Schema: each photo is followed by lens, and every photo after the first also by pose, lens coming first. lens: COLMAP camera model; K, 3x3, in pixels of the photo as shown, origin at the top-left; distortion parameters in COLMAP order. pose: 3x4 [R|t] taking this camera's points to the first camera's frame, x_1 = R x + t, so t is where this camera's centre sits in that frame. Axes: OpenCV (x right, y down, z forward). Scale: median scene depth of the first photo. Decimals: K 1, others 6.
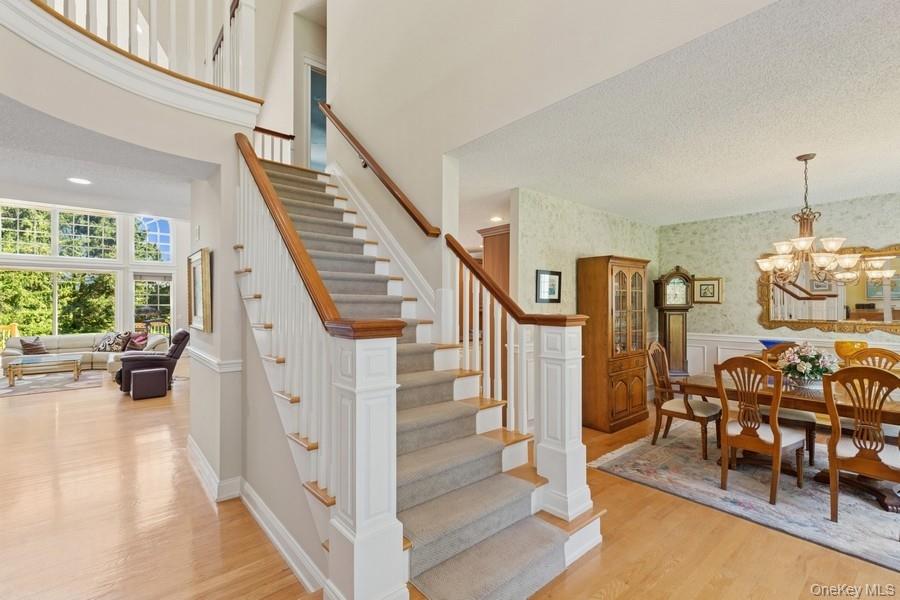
lens RADIAL K [[408.7, 0, 451.6], [0, 408.7, 305.1], [0, 0, 1]] dist [0.004868, 0.000126]
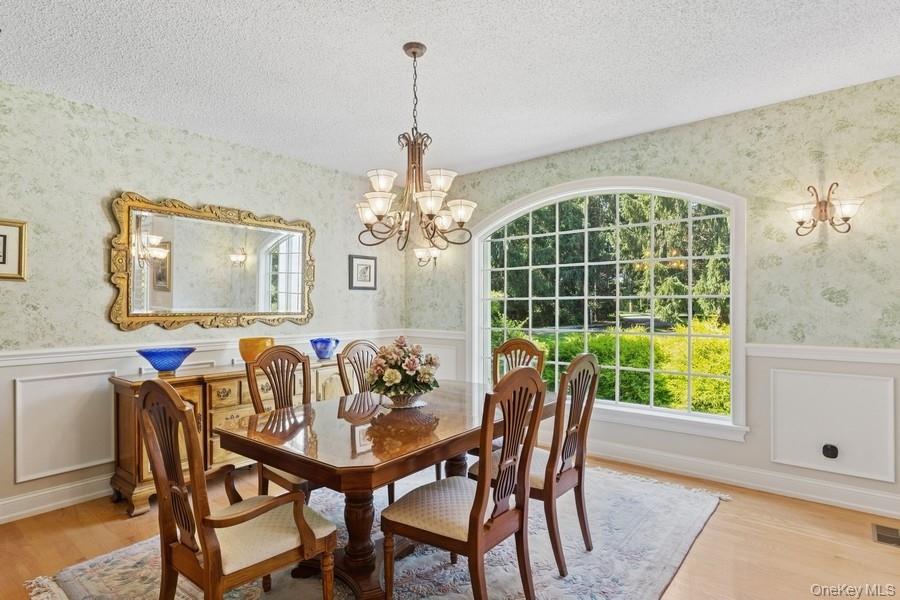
lens RADIAL K [[466.2, 0, 451.0], [0, 466.2, 302.2], [0, 0, 1]] dist [-0.000088, 0.000047]
pose [[-0.160681, -0.001395, 0.987005, 0.091403], [-0.005857, 0.999983, 0.000460, 0.018313], [-0.986989, -0.005707, -0.160687, 0.669145]]
